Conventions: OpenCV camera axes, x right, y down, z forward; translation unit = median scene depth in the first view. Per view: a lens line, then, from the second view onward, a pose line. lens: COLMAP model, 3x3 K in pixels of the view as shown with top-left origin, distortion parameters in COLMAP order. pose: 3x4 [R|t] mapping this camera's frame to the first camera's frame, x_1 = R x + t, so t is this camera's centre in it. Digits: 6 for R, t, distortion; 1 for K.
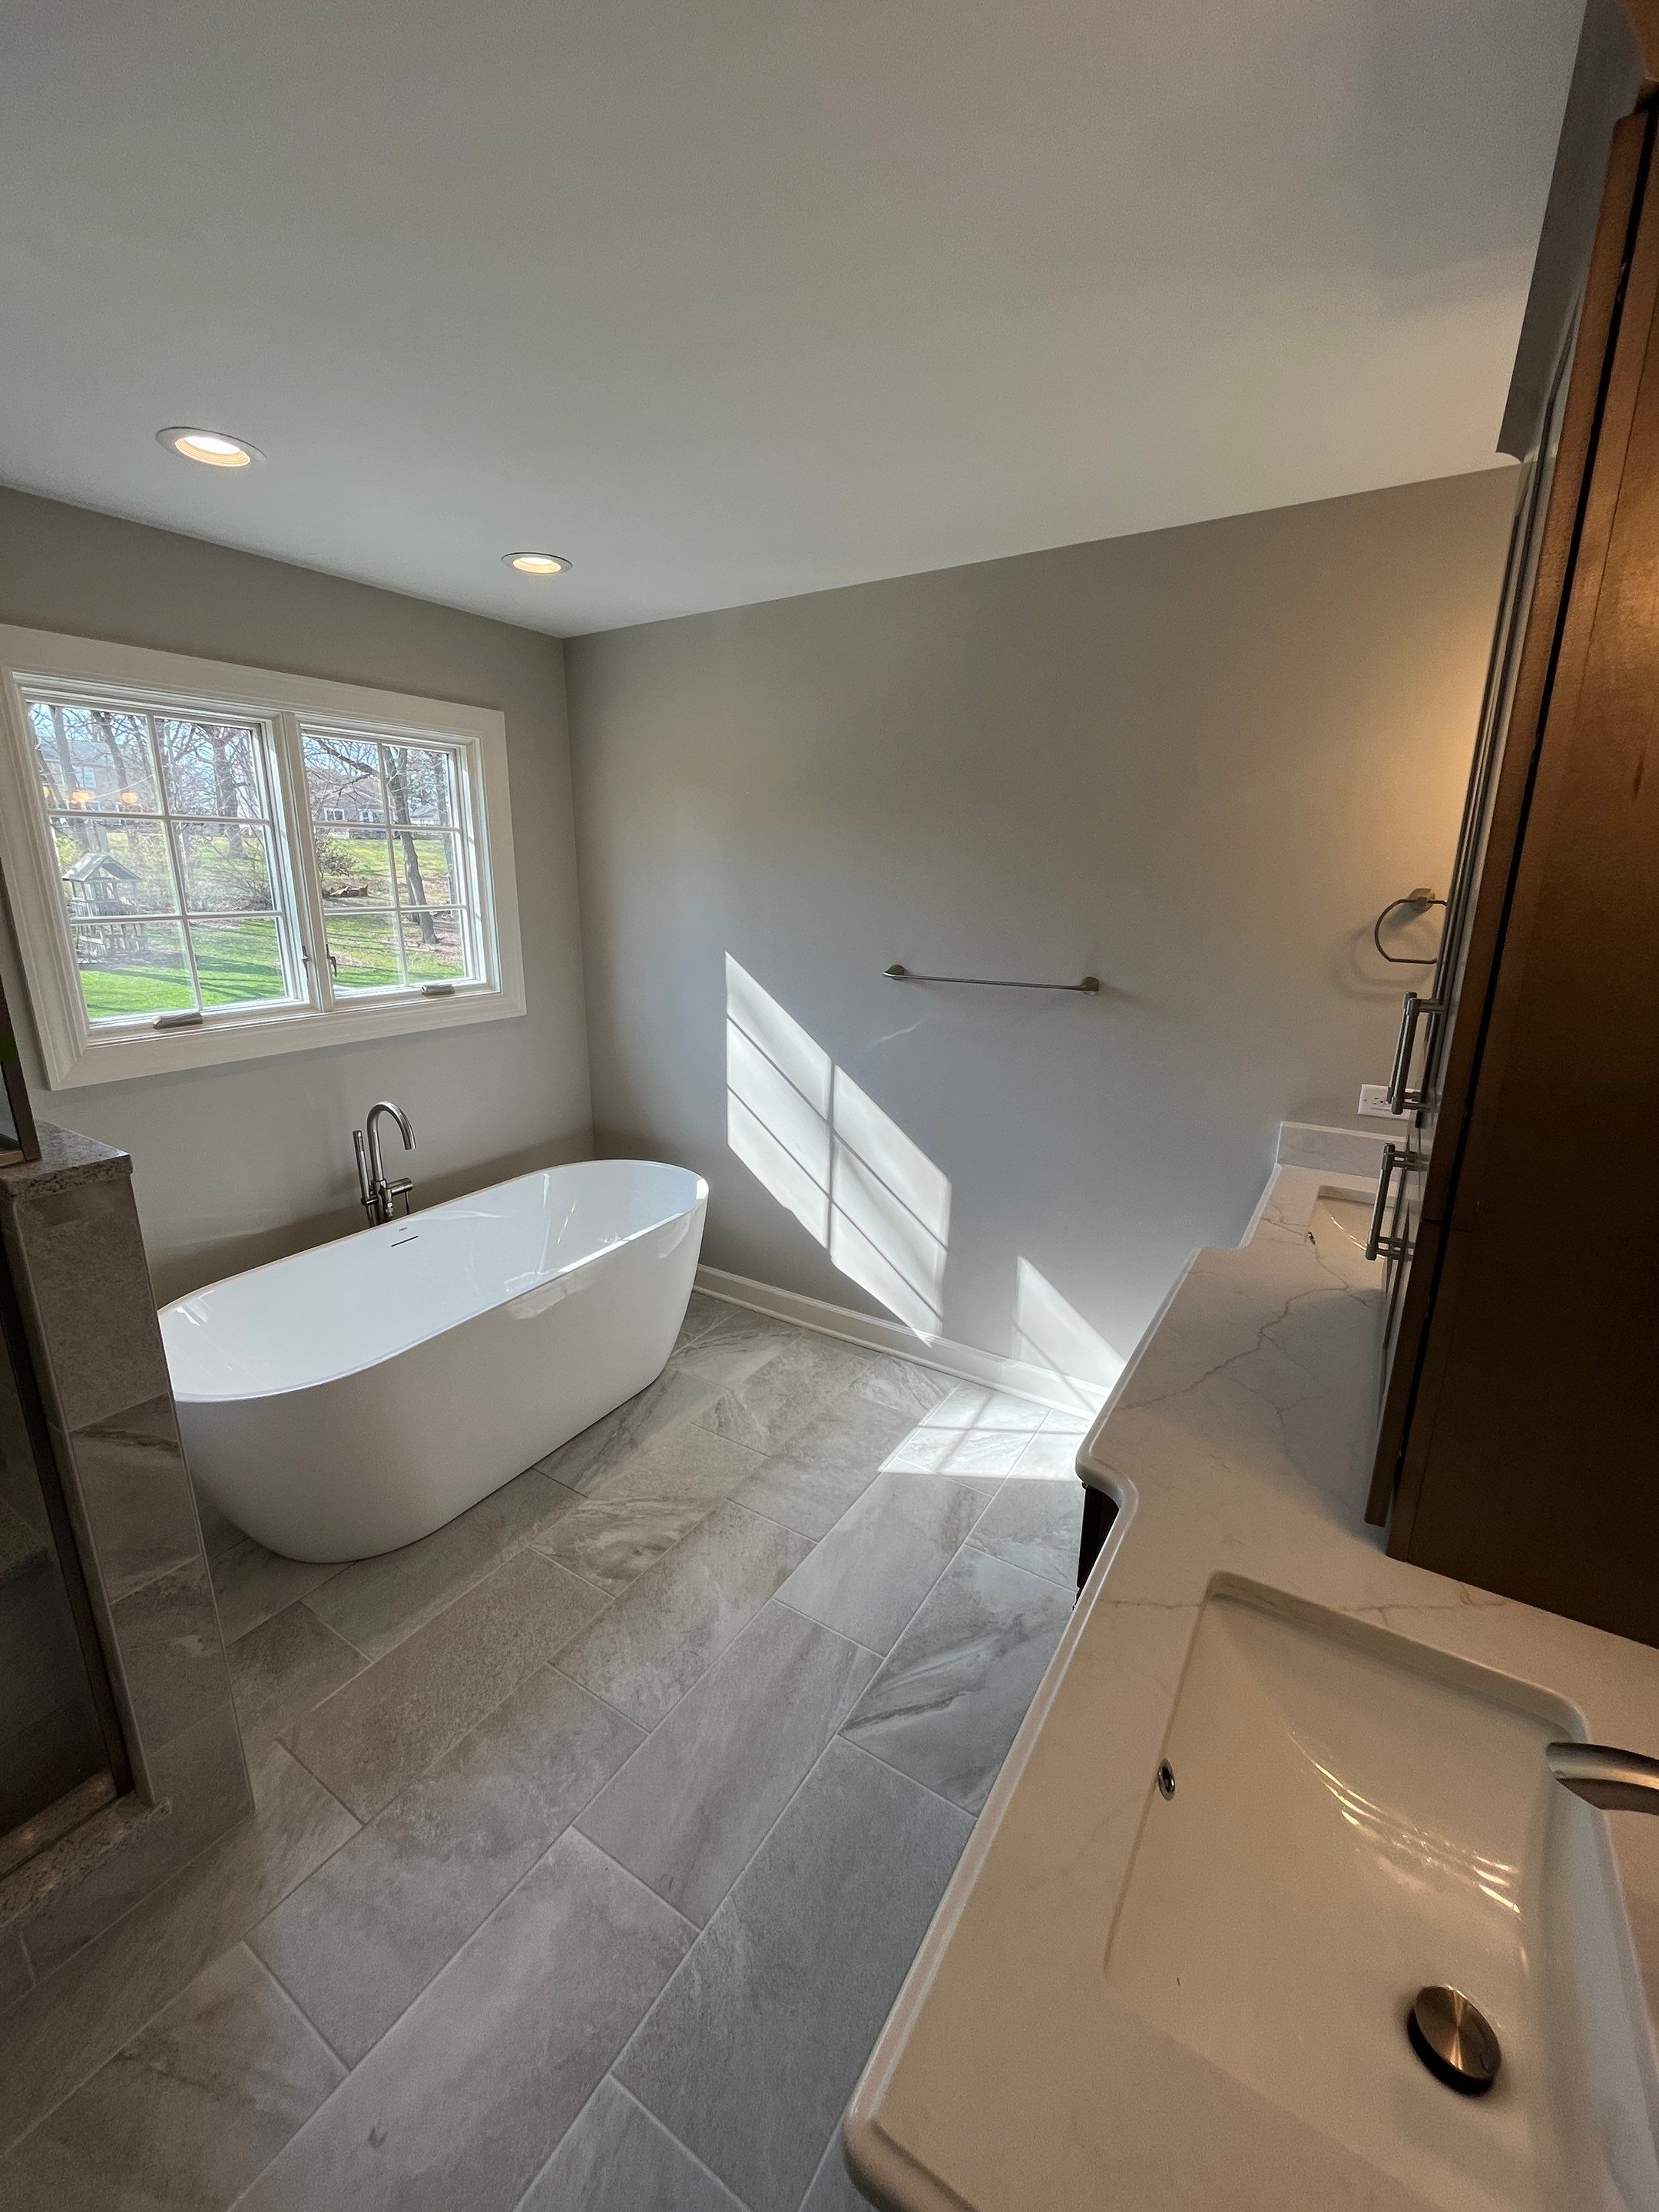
lens RADIAL K [[889.7, 0, 821.3], [0, 889.7, 1101.2], [0, 0, 1]] dist [-0.004923, 0.000238]
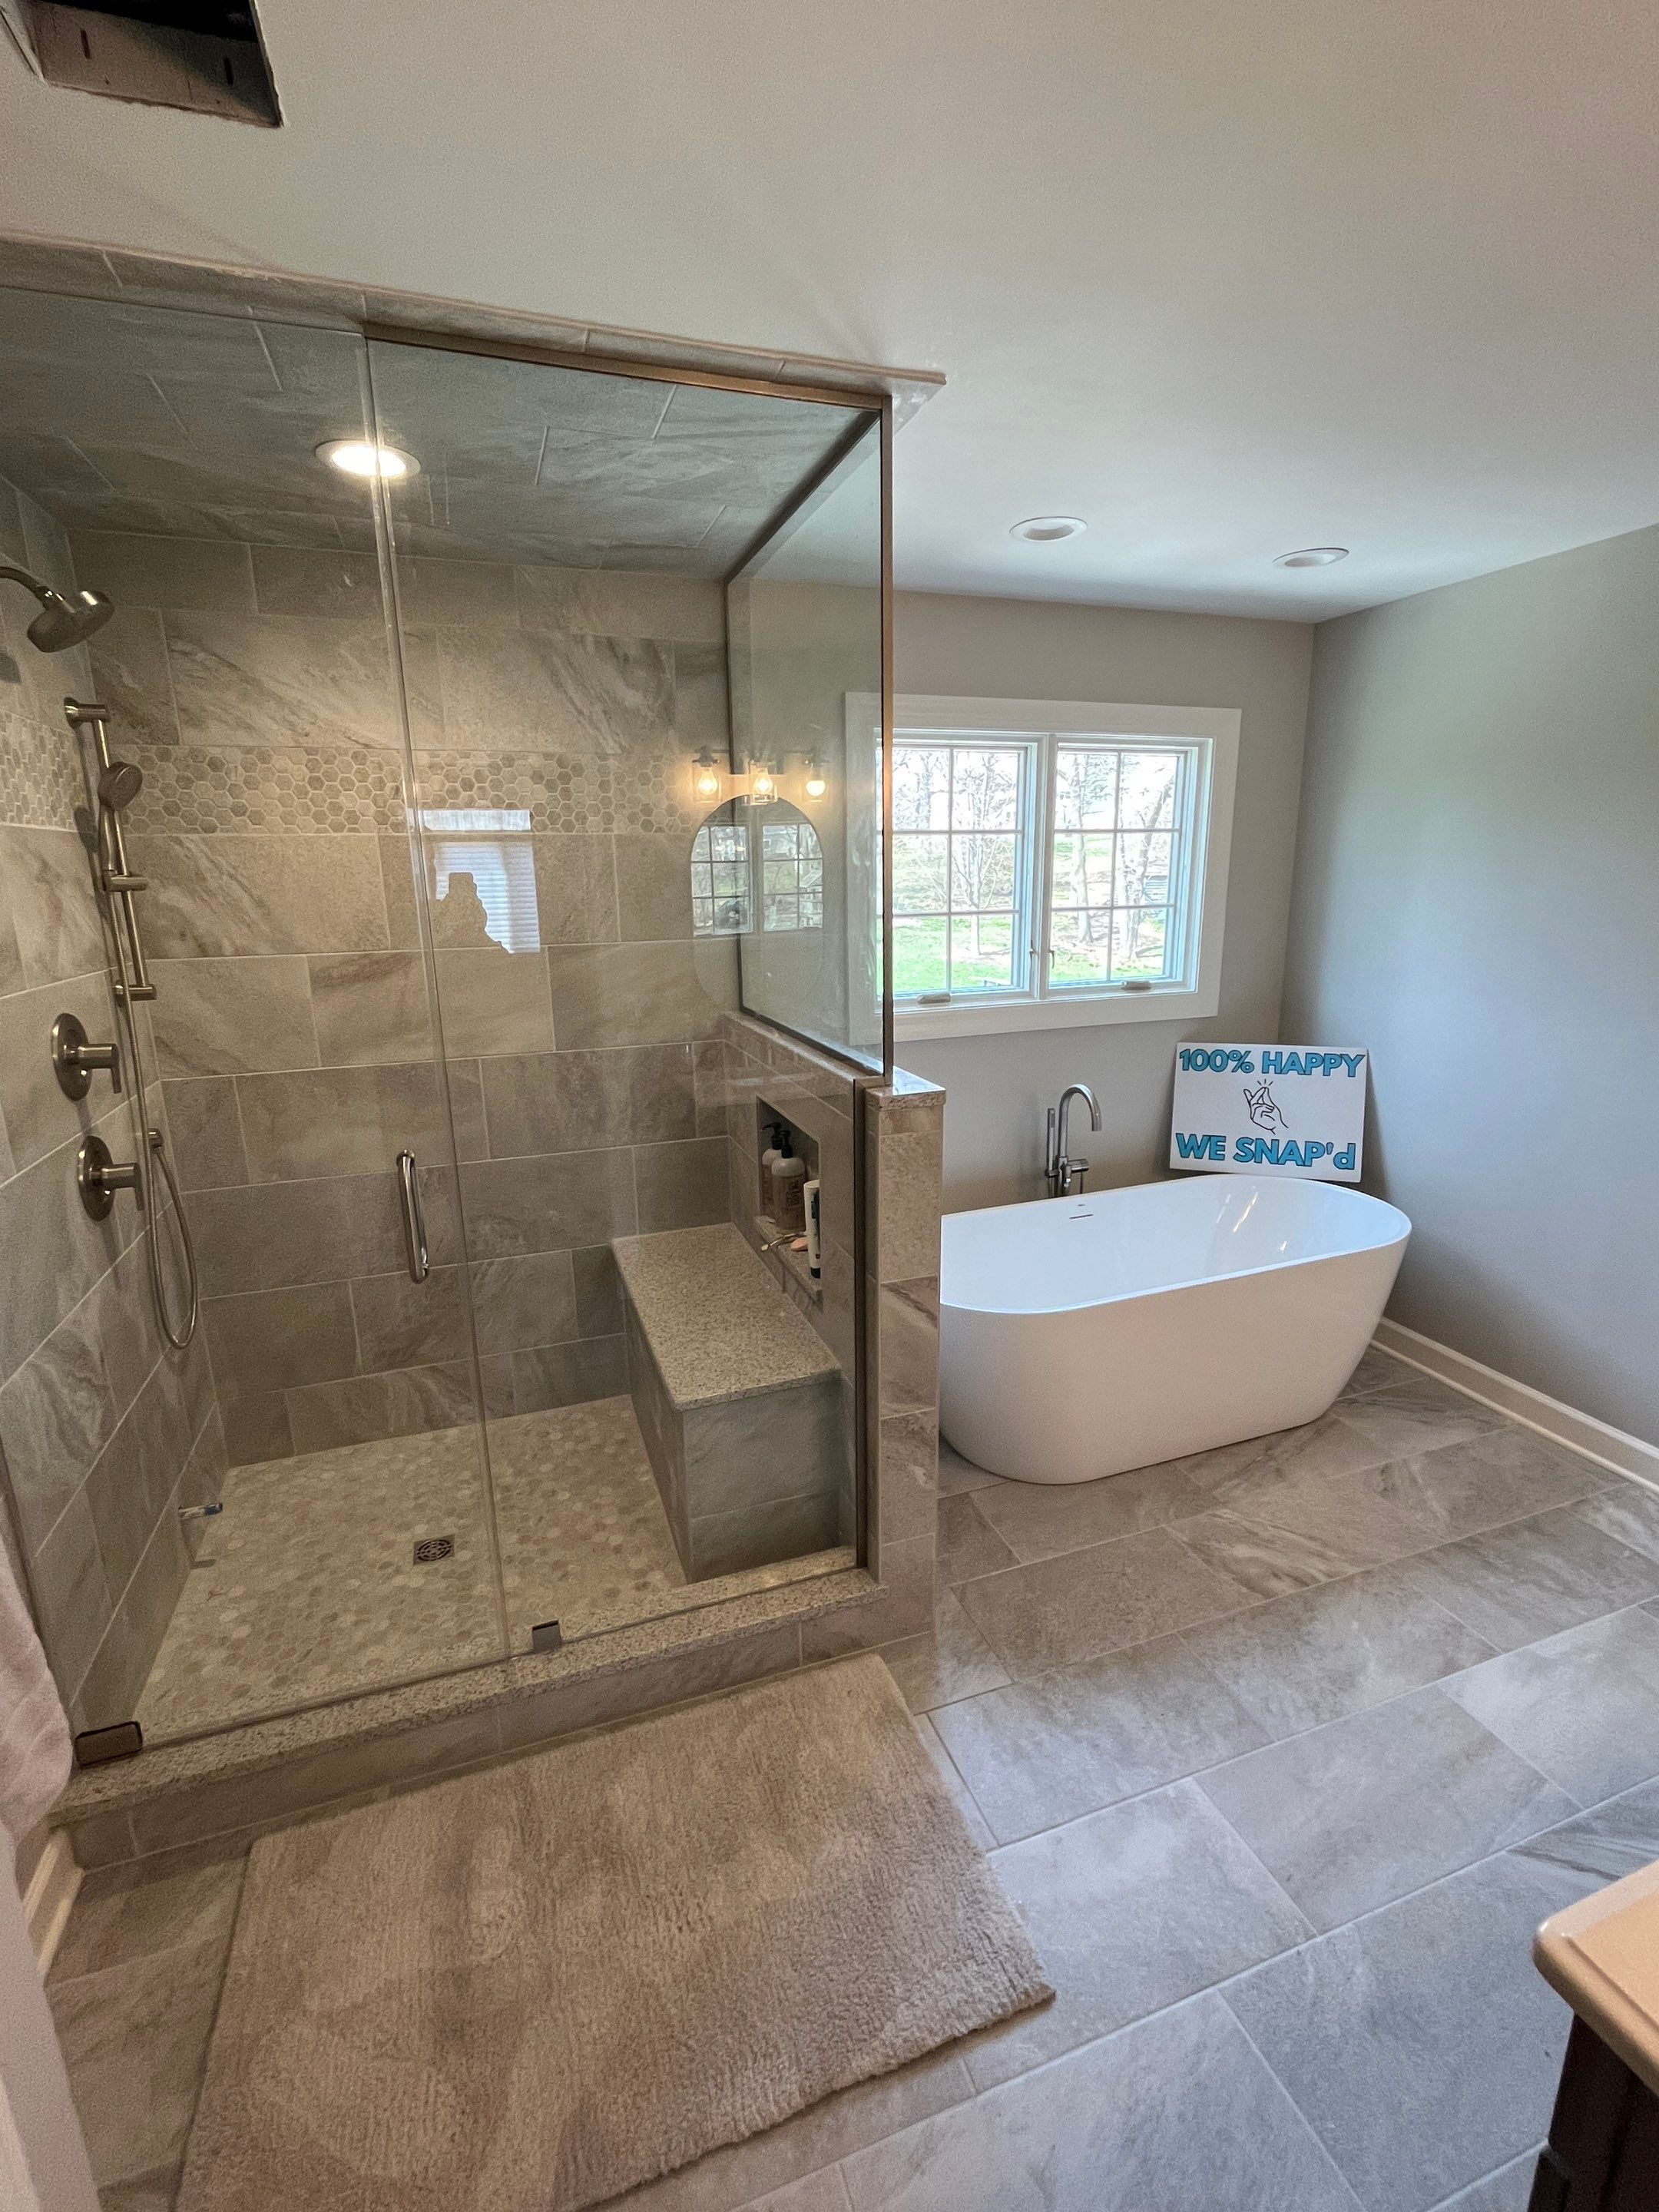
lens RADIAL K [[978.4, 0, 823.2], [0, 978.4, 1102.6], [0, 0, 1]] dist [-0.004492, -0.000355]
pose [[0.787904, 0.123389, -0.603309, -0.021124], [-0.133294, 0.990666, 0.028534, 0.039336], [0.601199, 0.057935, 0.796997, -0.180088]]
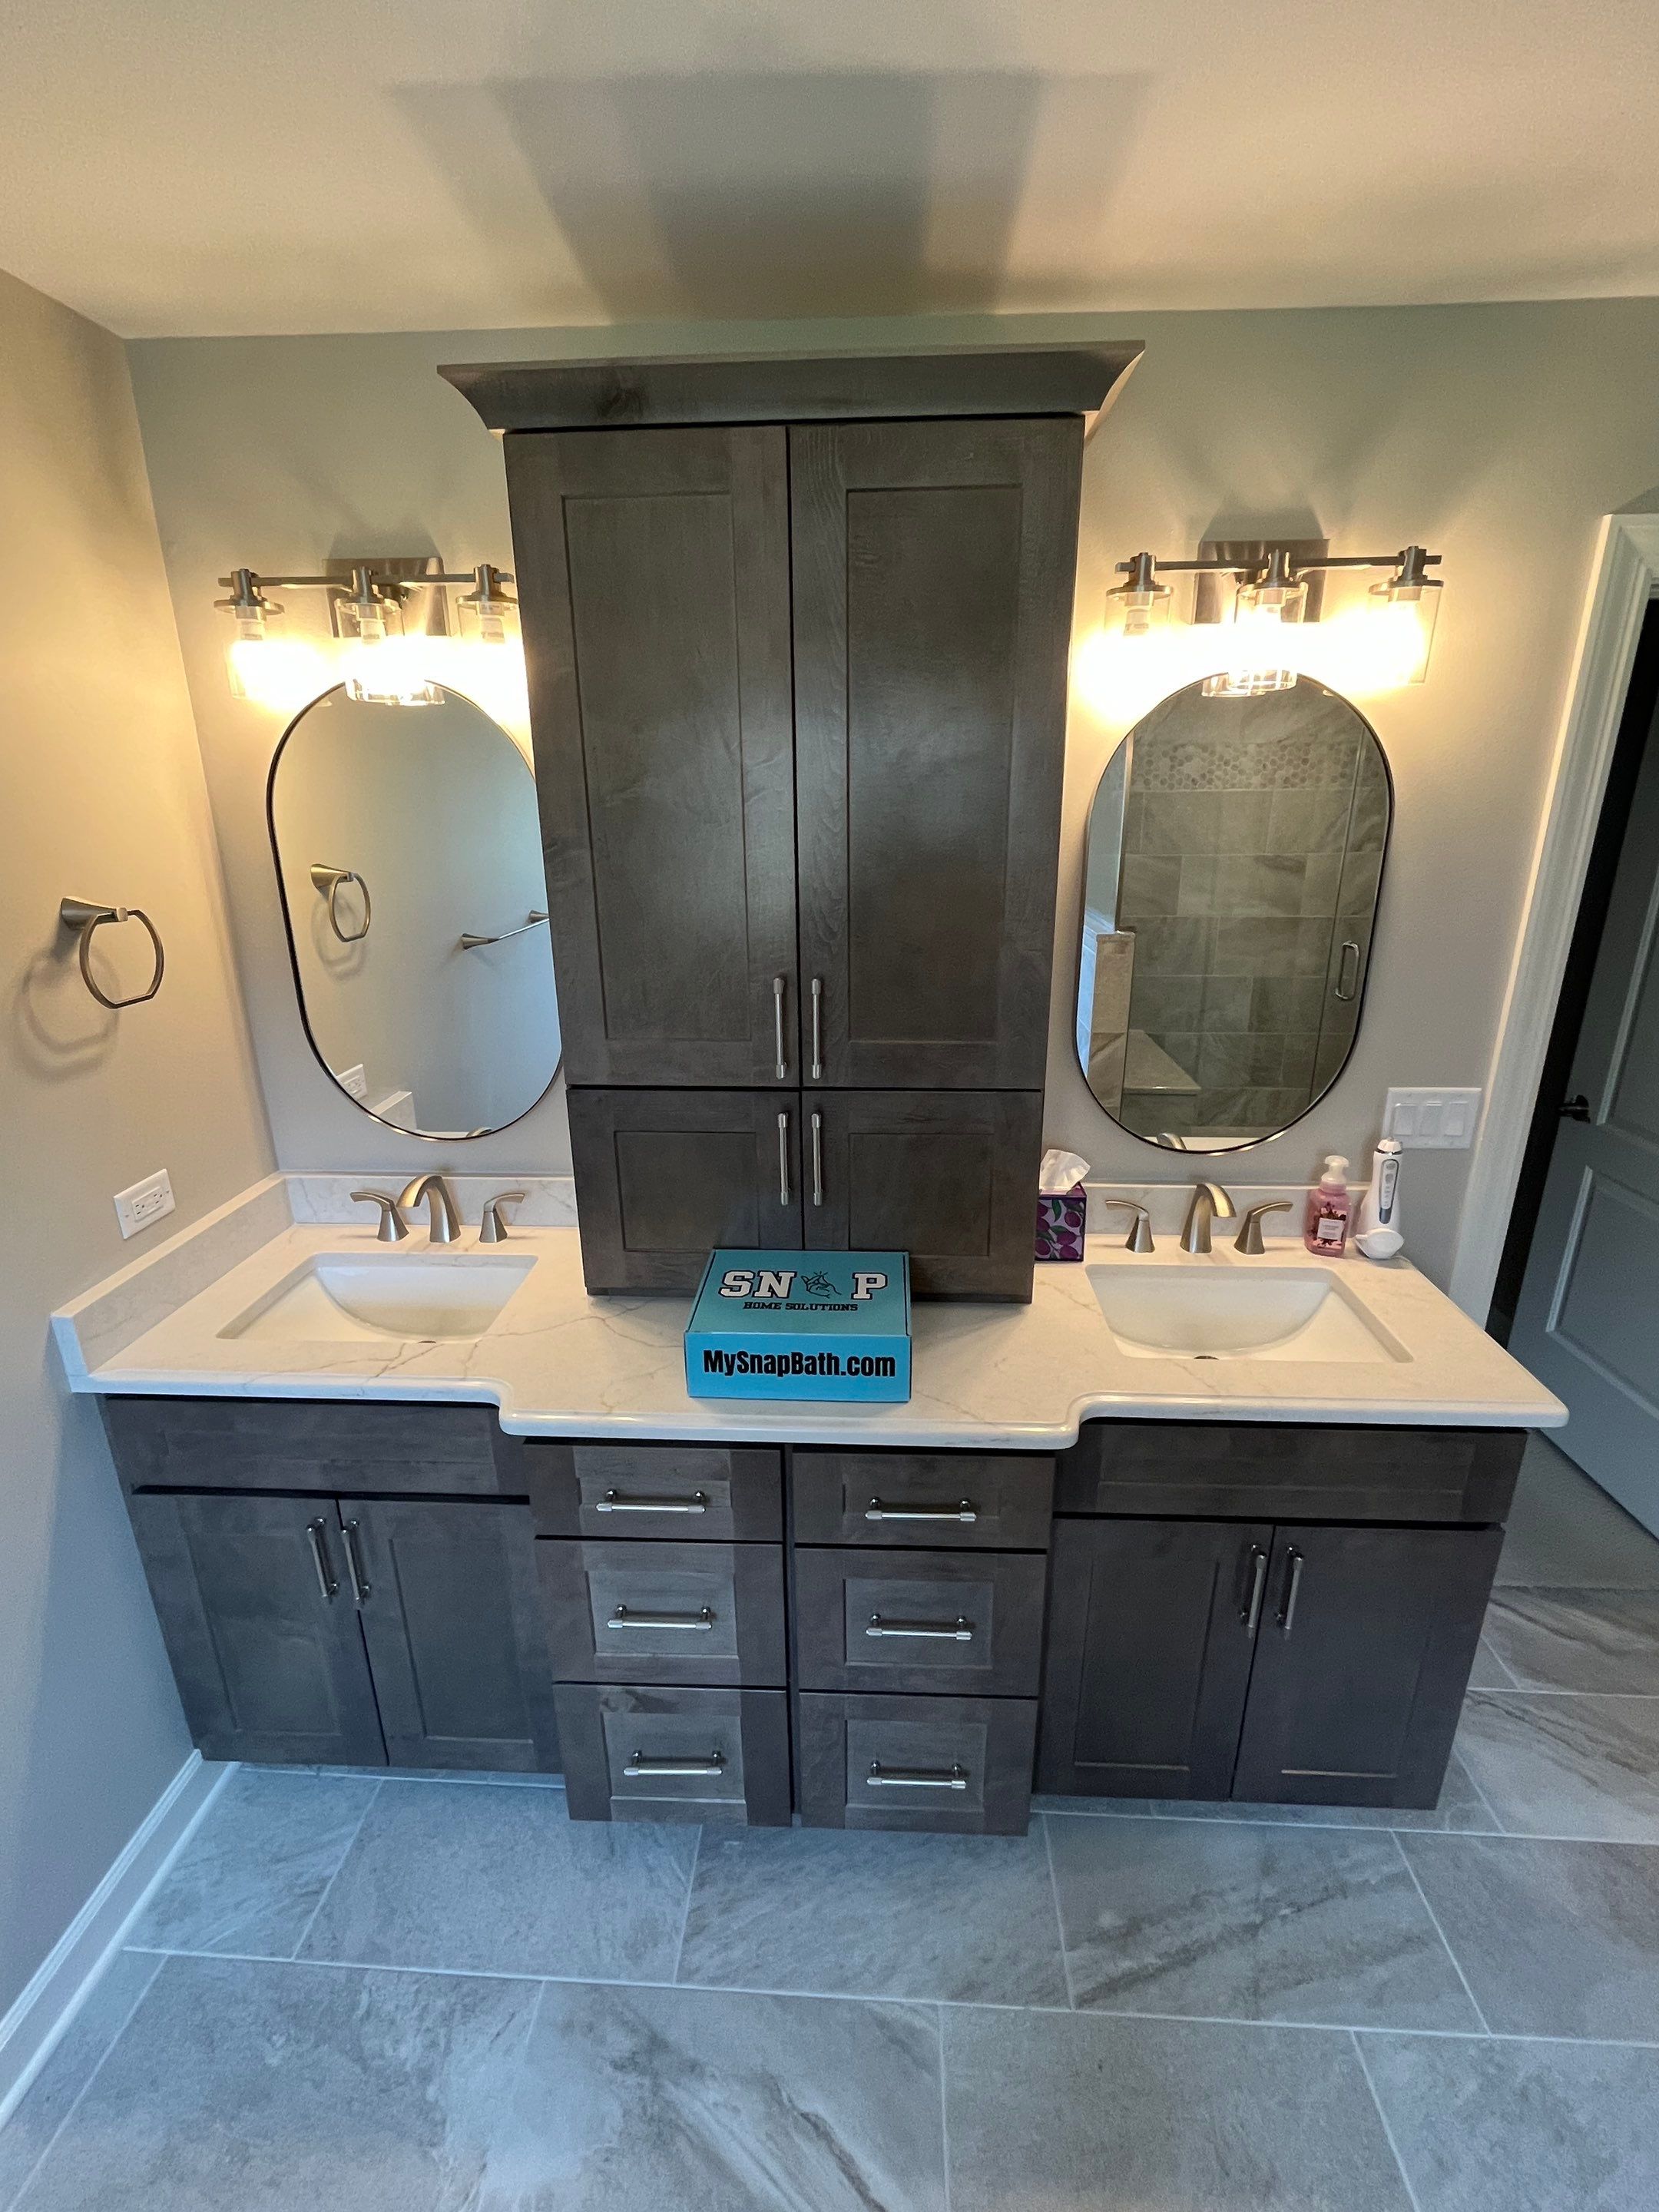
lens RADIAL K [[978.4, 0, 819.9], [0, 978.4, 1104.7], [0, 0, 1]] dist [-0.004492, -0.000355]
pose [[-0.491654, -0.269131, 0.828157, -0.239375], [0.226678, 0.878698, 0.420128, -0.281891], [-0.840769, 0.394282, -0.371010, 0.863517]]
